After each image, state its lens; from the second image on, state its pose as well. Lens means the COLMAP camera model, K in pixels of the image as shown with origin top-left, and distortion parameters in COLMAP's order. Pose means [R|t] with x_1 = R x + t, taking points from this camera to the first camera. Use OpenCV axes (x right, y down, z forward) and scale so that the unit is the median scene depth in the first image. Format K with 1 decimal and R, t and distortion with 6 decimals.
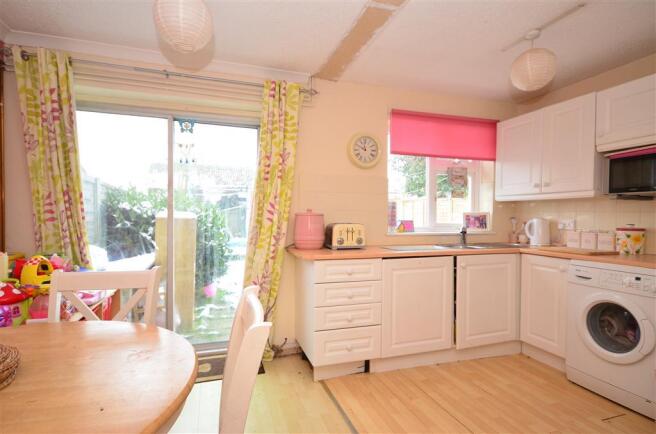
lens RADIAL K [[339.9, 0, 328.0], [0, 339.9, 217.0], [0, 0, 1]] dist [0.001862, 0.000140]
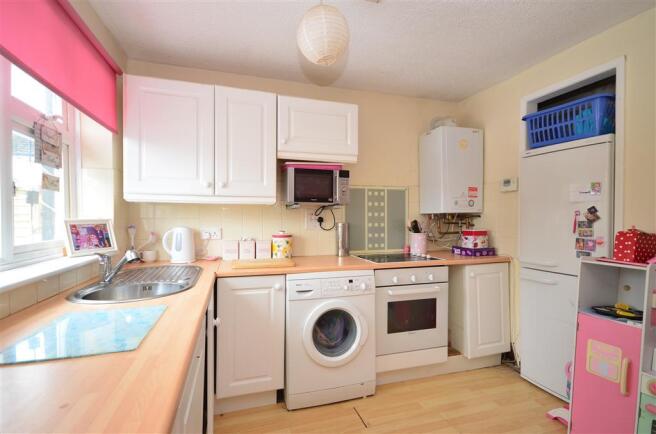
lens RADIAL K [[308.4, 0, 328.0], [0, 308.4, 217.0], [0, 0, 1]] dist [-0.003641, -0.001289]
pose [[0.013128, -0.004807, 0.999902, -0.099452], [0.001232, 0.999988, 0.004791, -0.033261], [-0.999913, 0.001169, 0.013134, 1.027314]]
